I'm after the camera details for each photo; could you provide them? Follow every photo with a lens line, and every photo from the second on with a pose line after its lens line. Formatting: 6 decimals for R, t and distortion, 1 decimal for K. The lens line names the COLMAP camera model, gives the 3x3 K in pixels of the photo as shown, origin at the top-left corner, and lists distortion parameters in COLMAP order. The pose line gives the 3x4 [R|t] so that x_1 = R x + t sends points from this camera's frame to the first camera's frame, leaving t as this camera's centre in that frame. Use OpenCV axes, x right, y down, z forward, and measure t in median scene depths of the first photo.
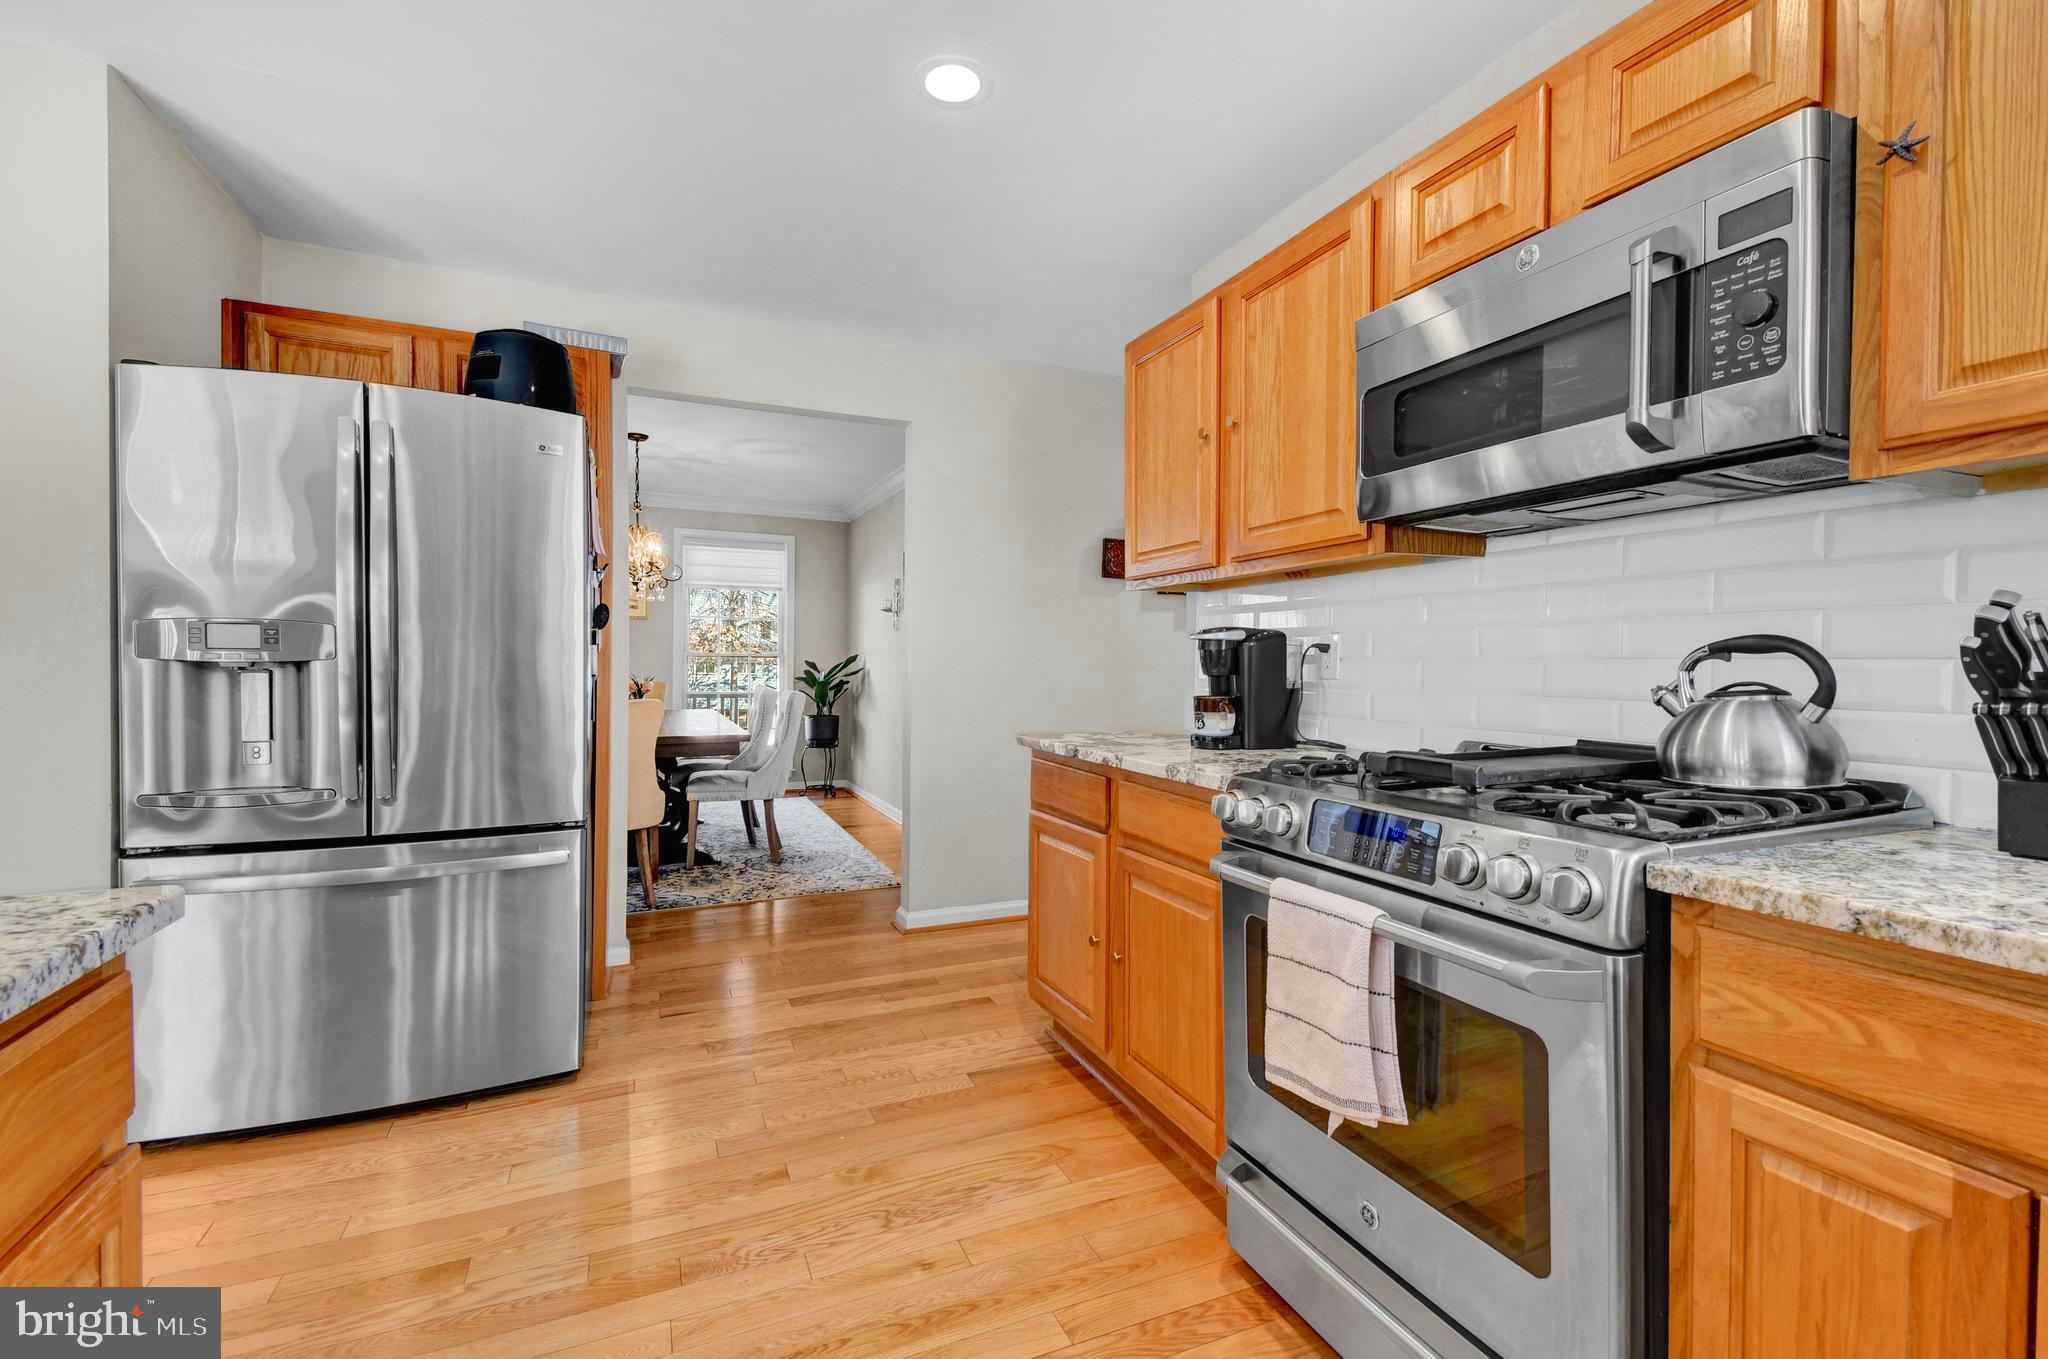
lens RADIAL K [[897.8, 0, 1043.1], [0, 897.8, 673.4], [0, 0, 1]] dist [0.030131, 0.000148]
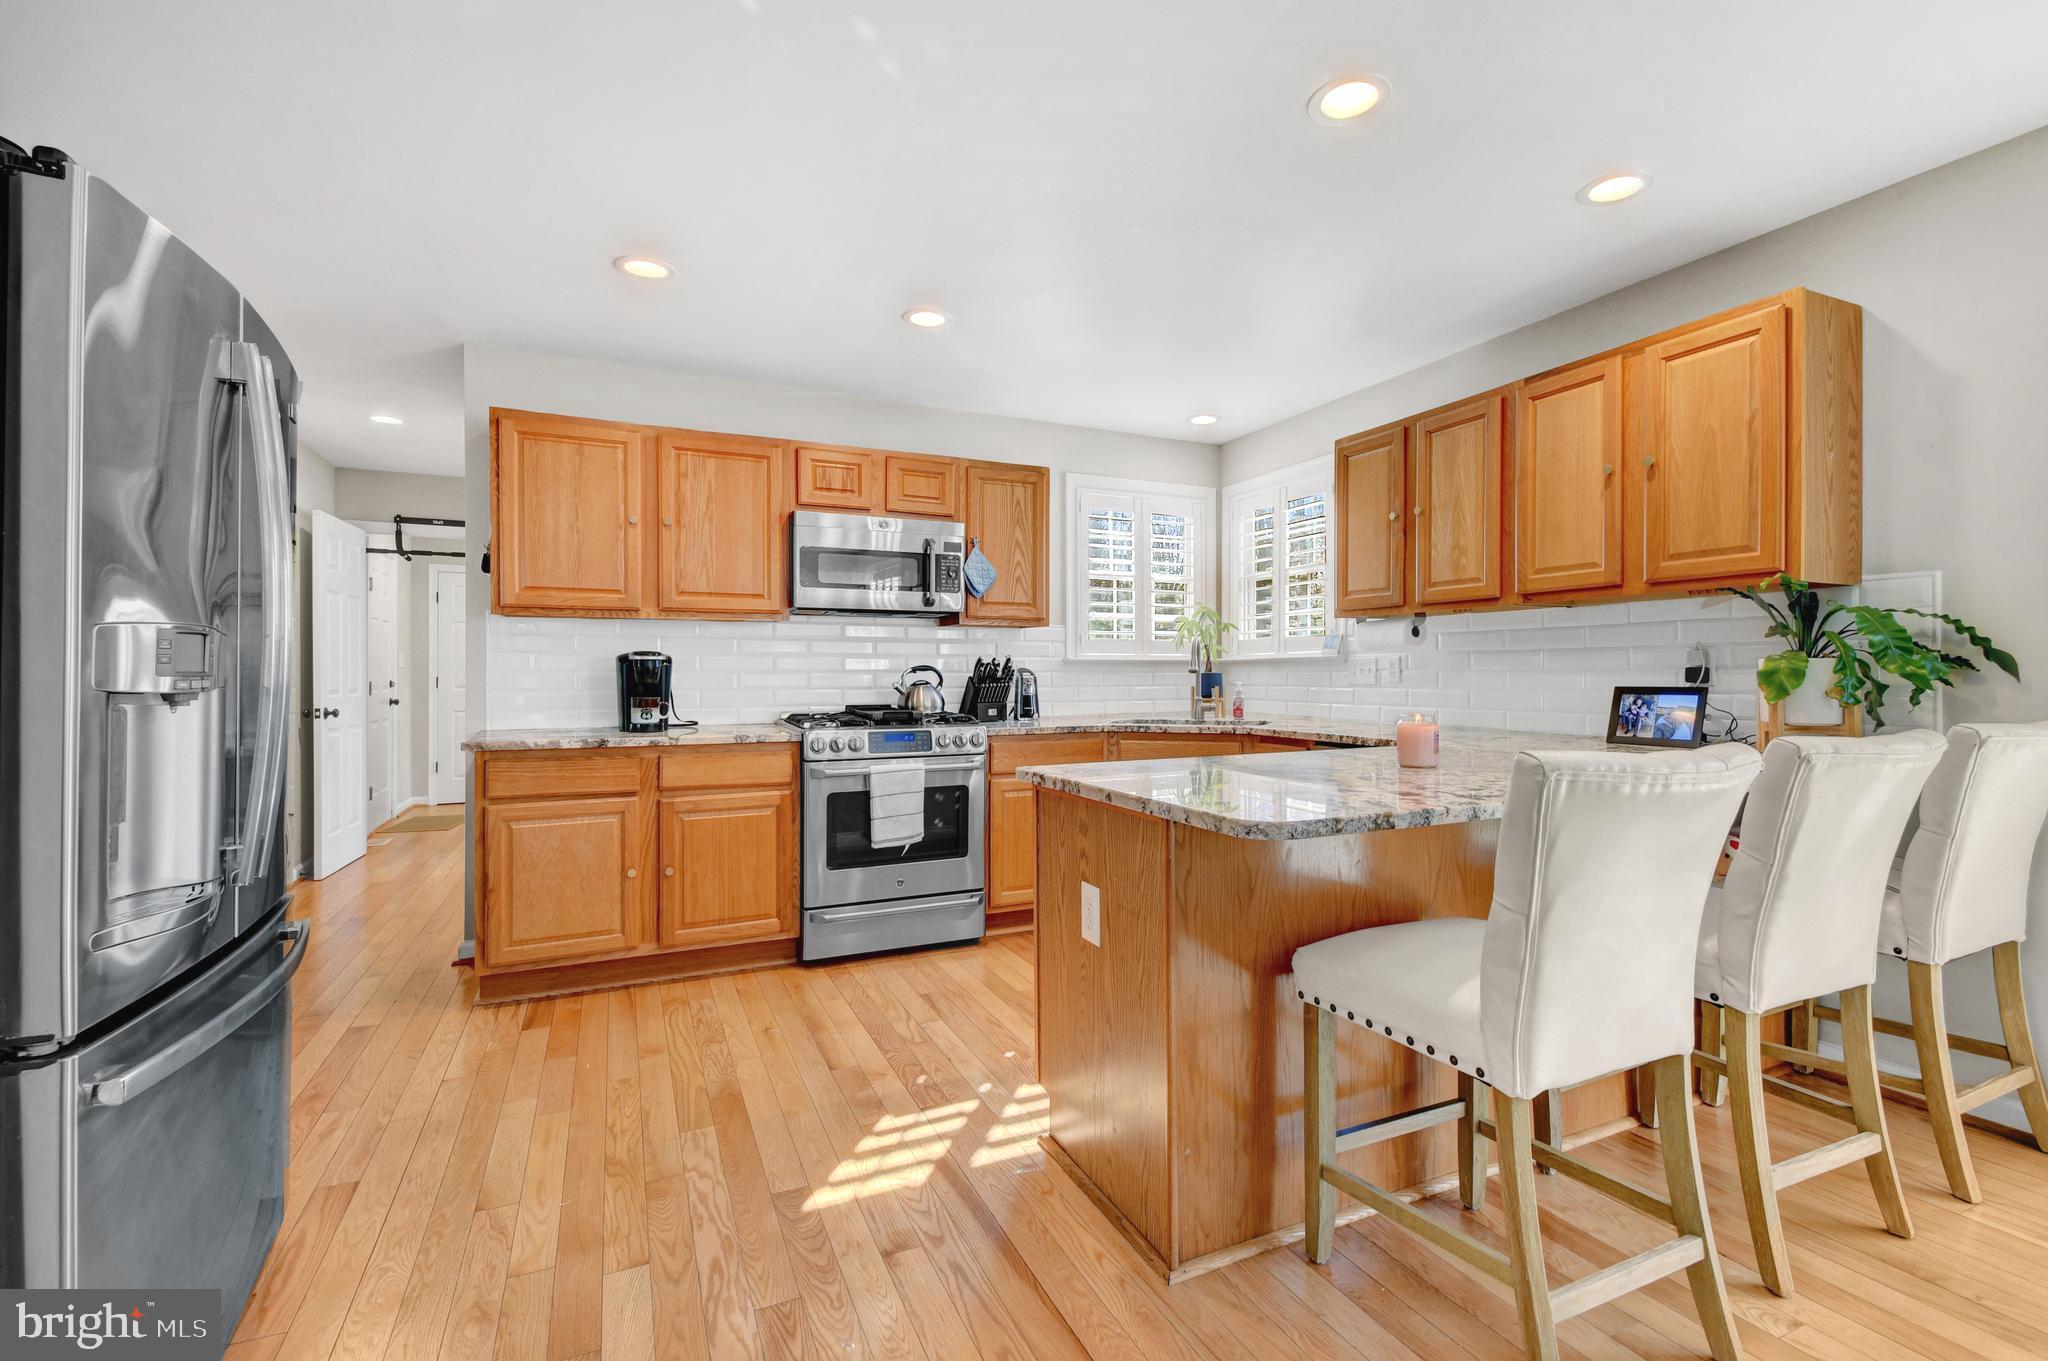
lens RADIAL K [[944.4, 0, 1013.4], [0, 944.4, 675.1], [0, 0, 1]] dist [0.027062, -0.004162]
pose [[-0.005070, -0.006873, 0.999964, -1.765095], [0.012949, 0.999892, 0.006938, -0.019579], [-0.999903, 0.012984, -0.004980, 0.496845]]
